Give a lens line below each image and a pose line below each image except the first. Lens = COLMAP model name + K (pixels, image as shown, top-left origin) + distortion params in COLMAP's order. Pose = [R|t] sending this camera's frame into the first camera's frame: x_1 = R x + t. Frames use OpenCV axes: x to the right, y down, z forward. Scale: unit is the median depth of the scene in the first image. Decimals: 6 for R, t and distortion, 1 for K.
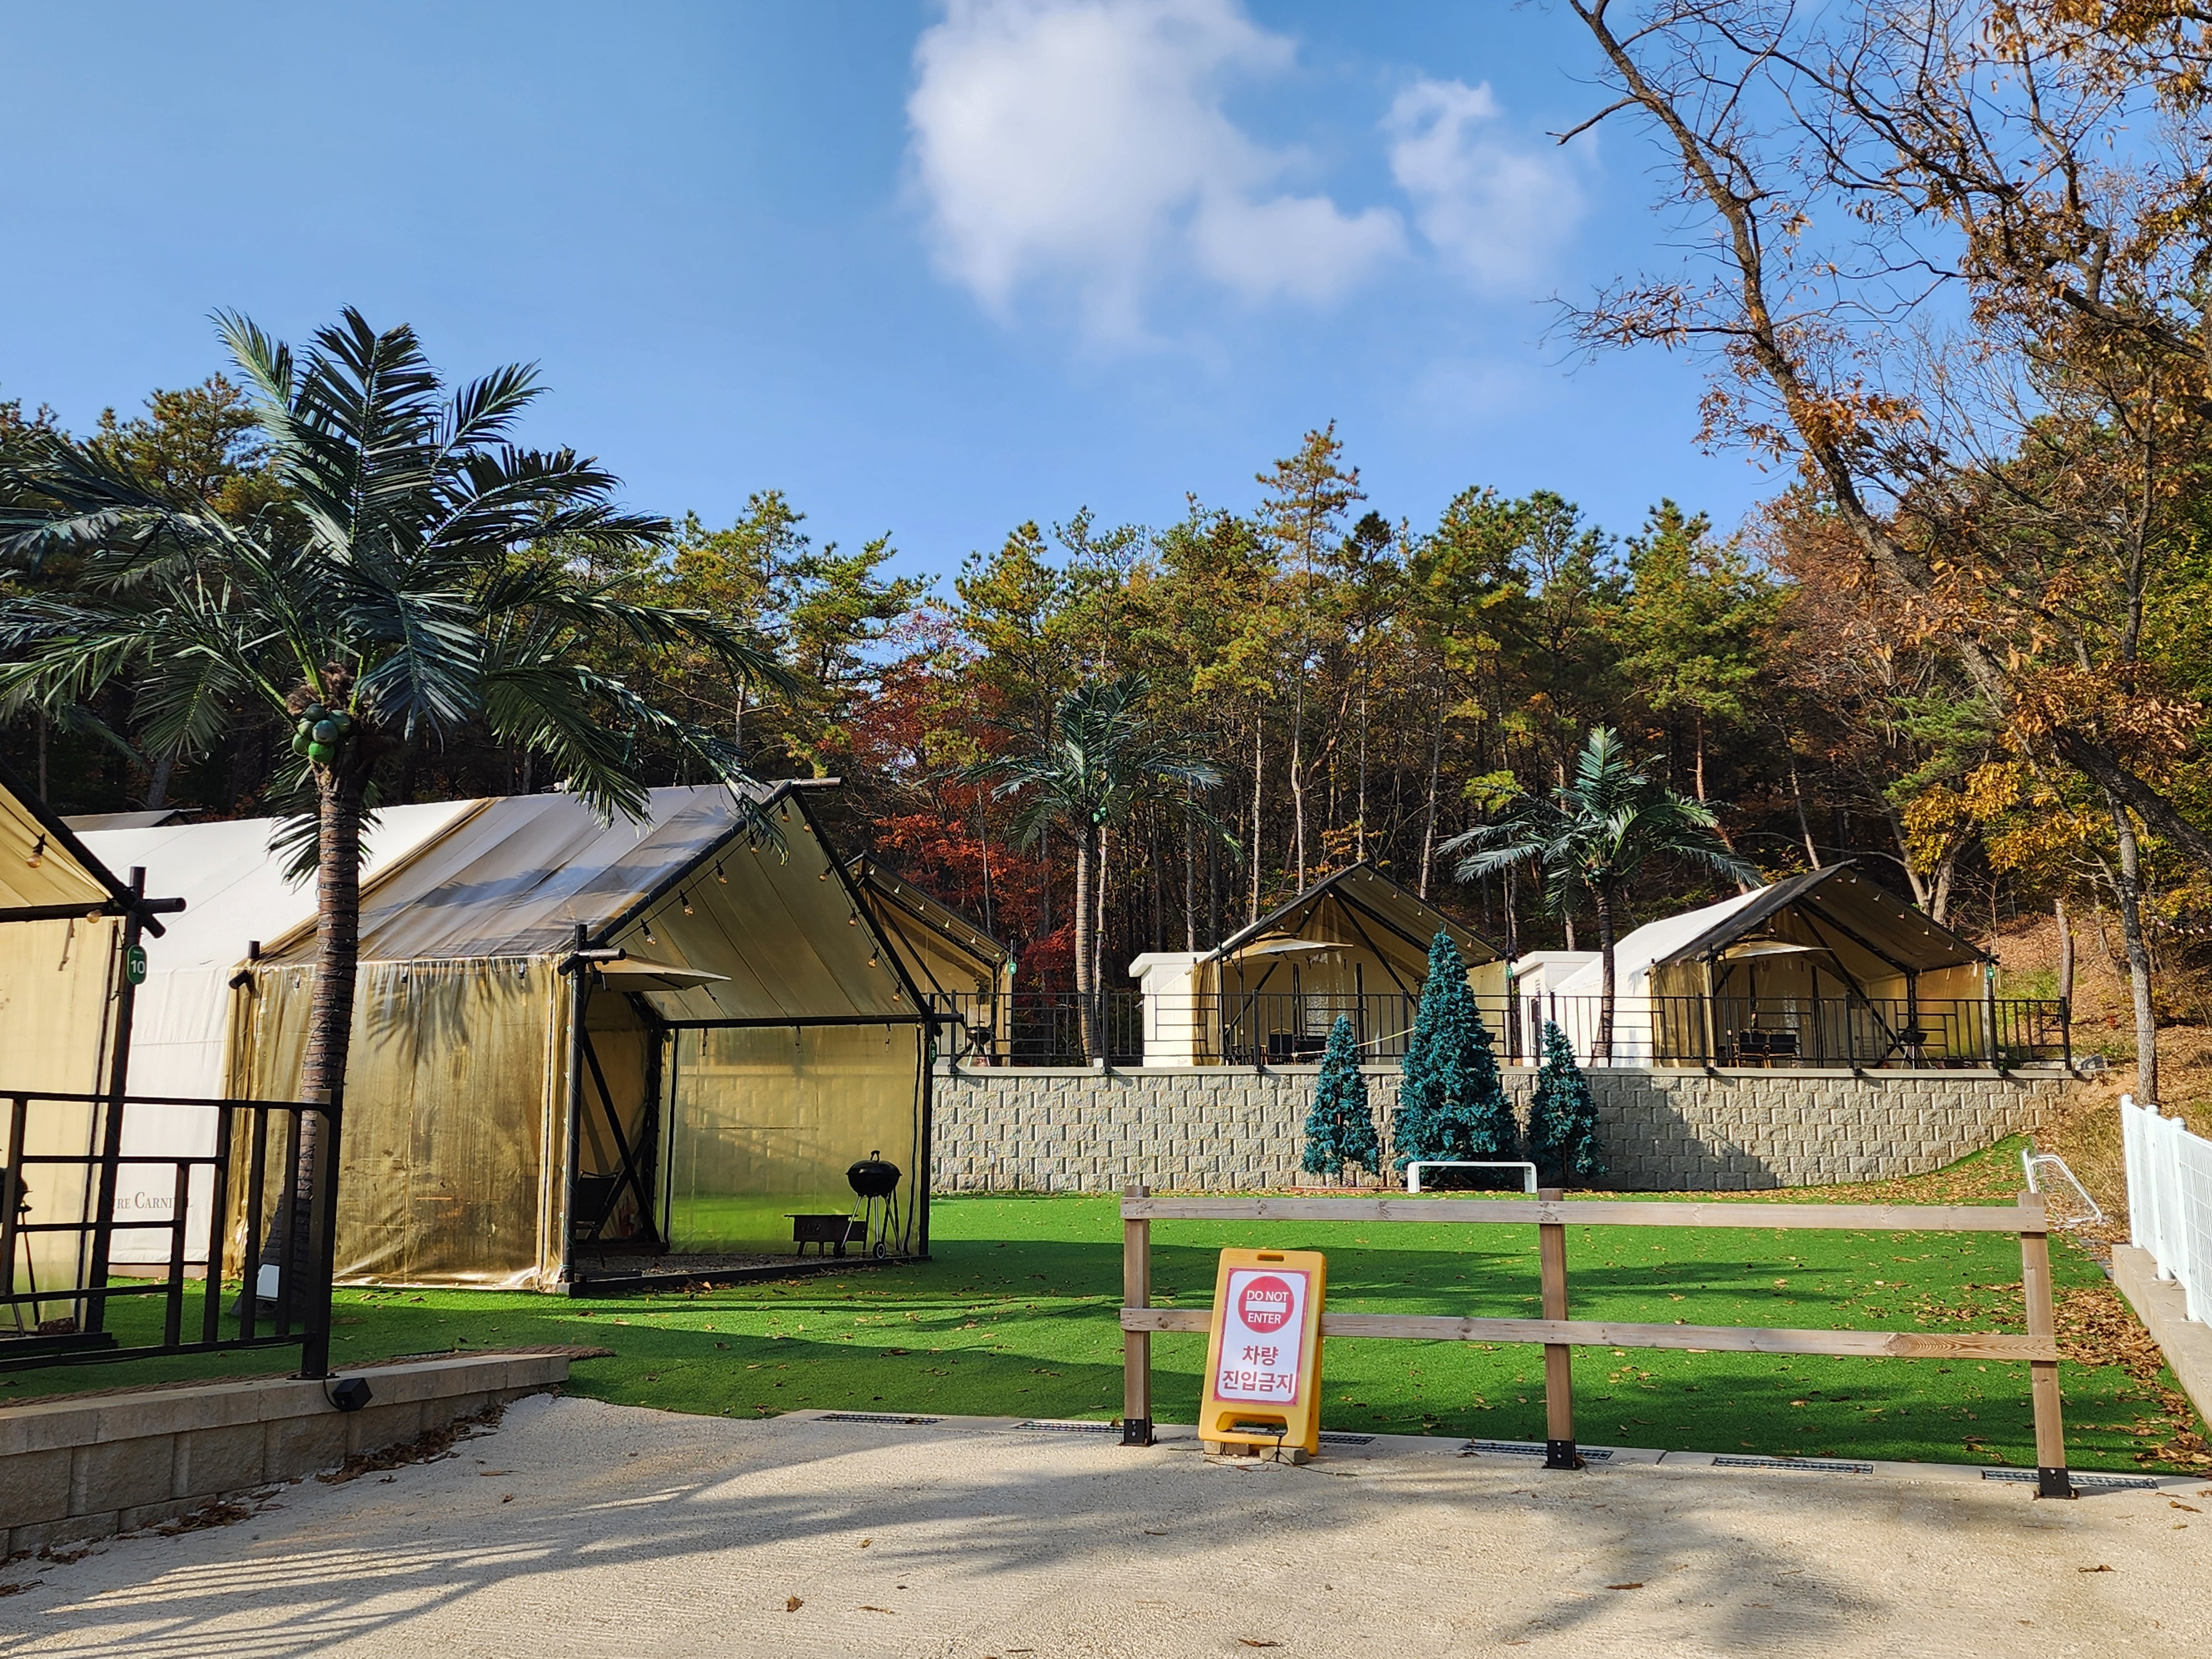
lens RADIAL K [[1475.4, 0, 1116.6], [0, 1475.4, 837.2], [0, 0, 1]] dist [0.077811, -0.073005]
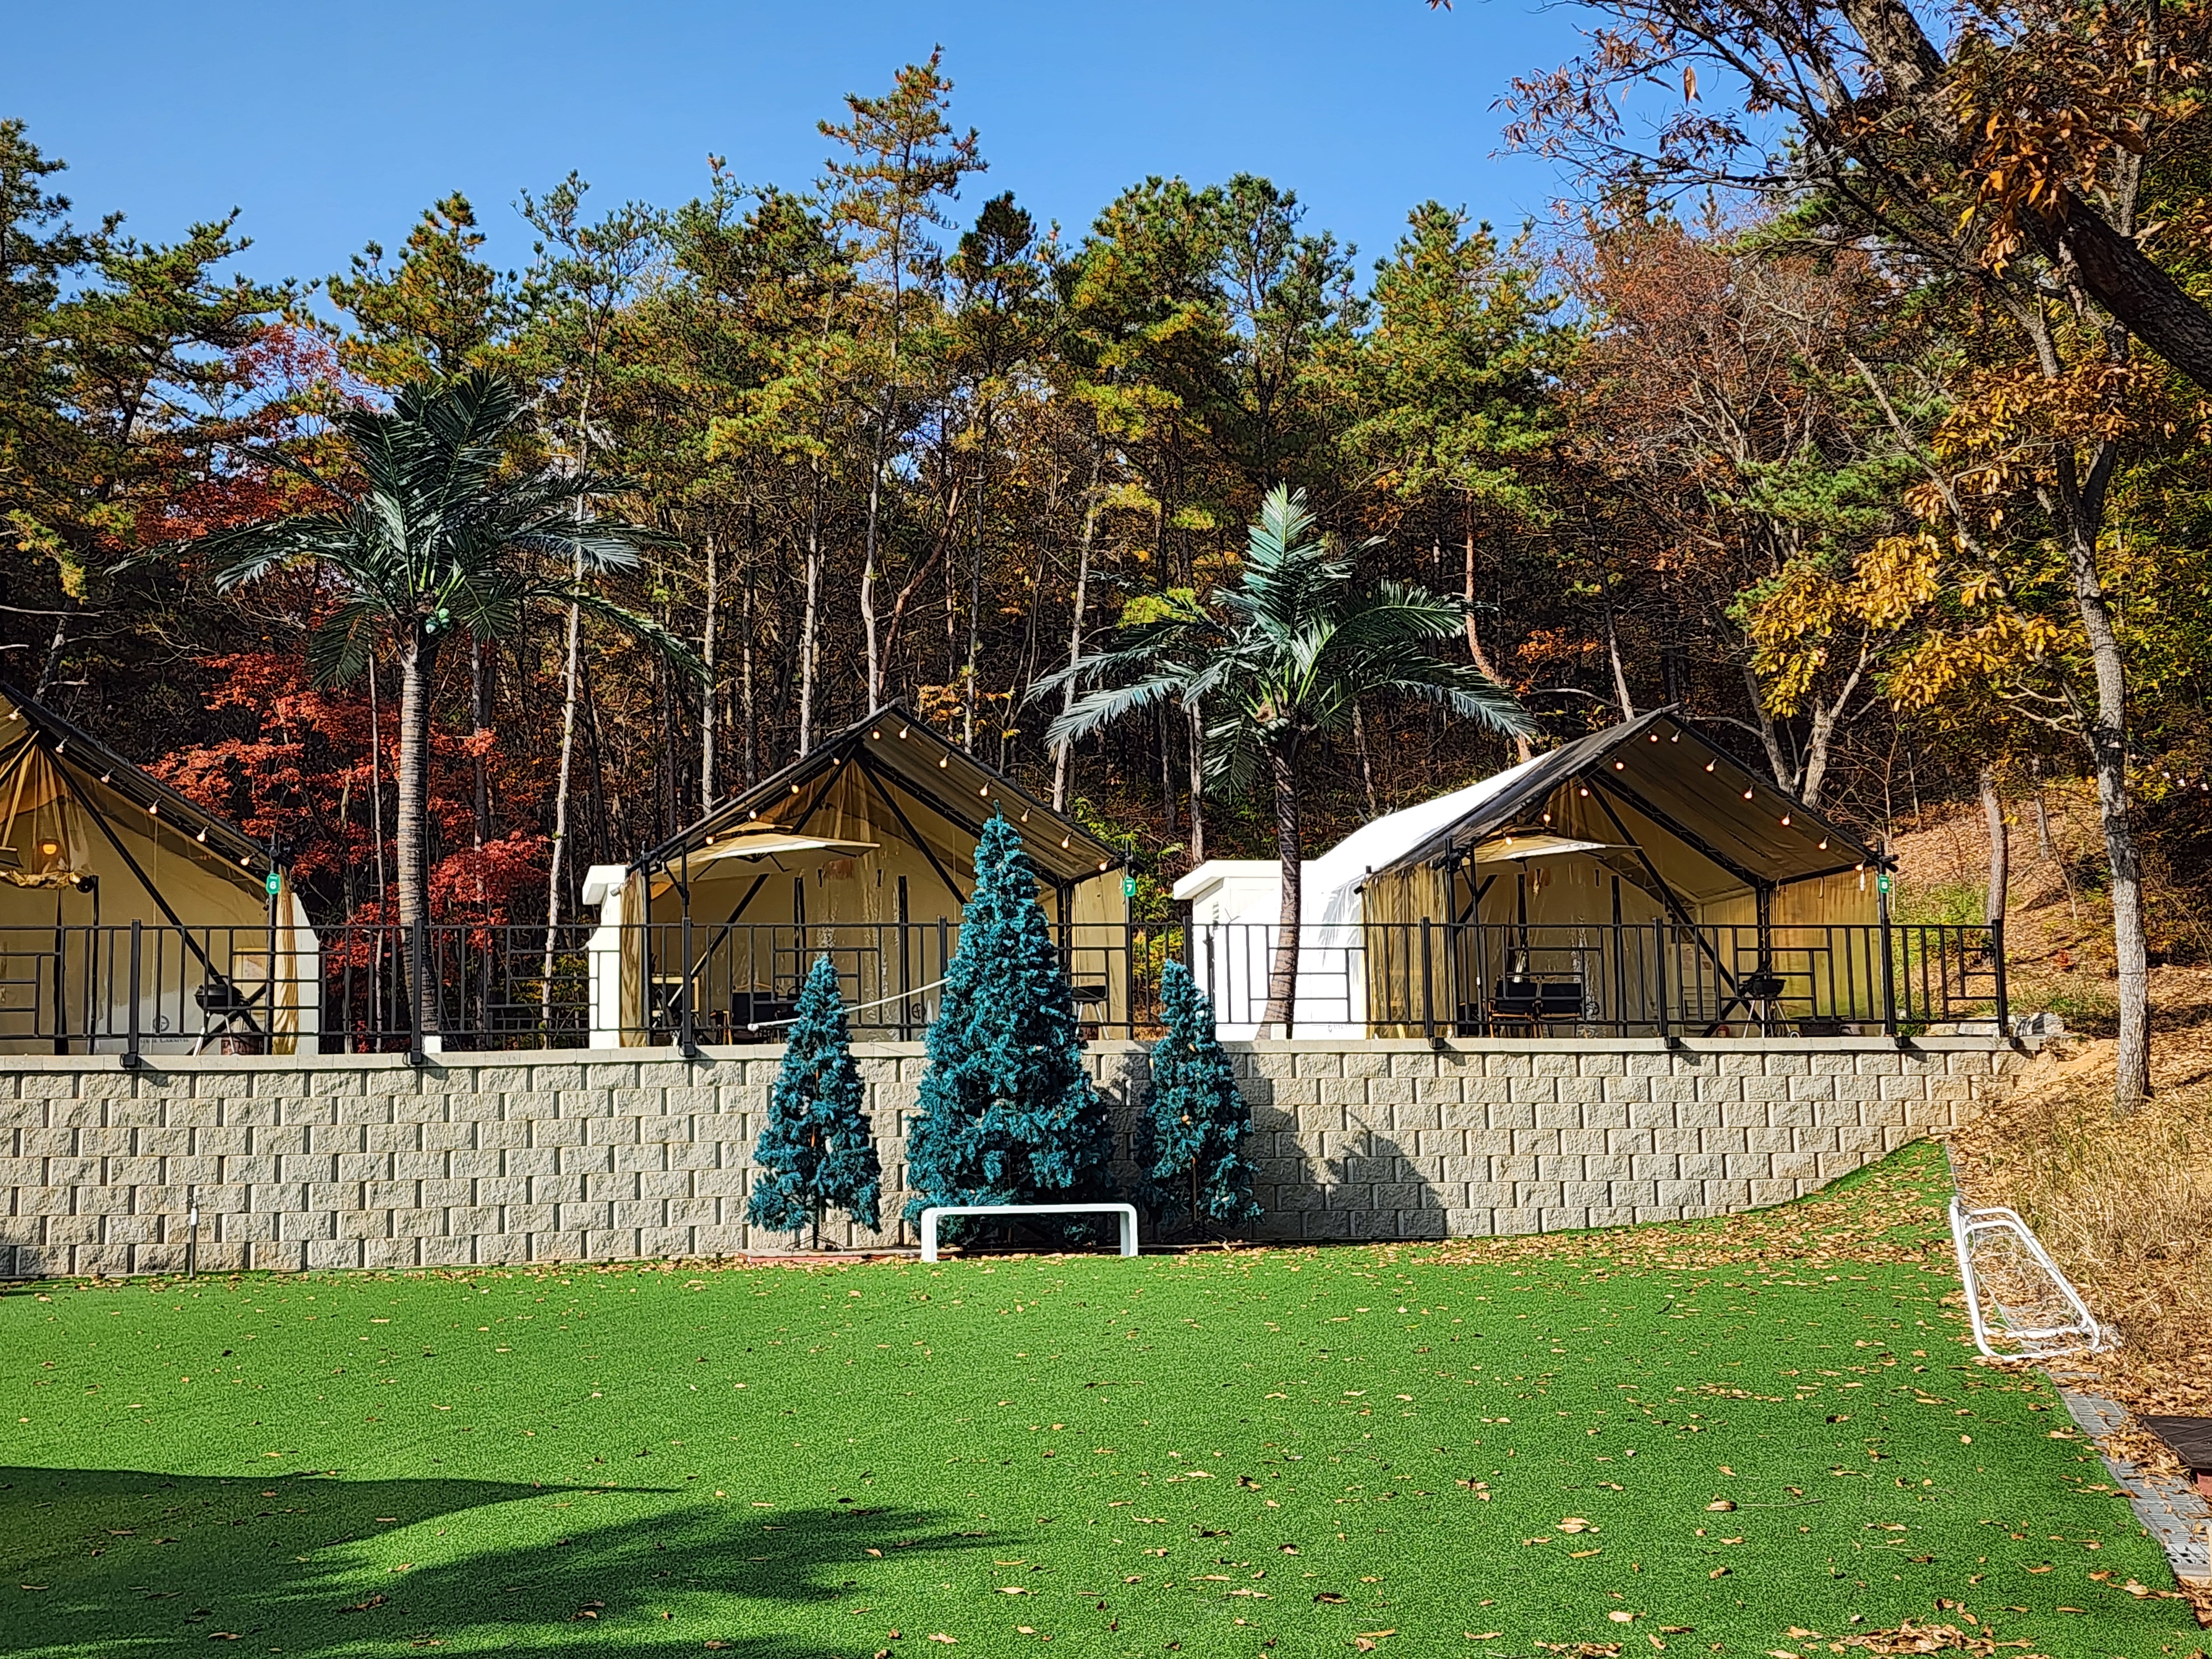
lens RADIAL K [[1475.4, 0, 1116.6], [0, 1475.4, 837.2], [0, 0, 1]] dist [0.077811, -0.073005]
pose [[0.998233, -0.001028, 0.059414, 0.226558], [-0.000767, 0.999544, 0.030177, 0.053097], [-0.059418, -0.030169, 0.997777, 0.399138]]
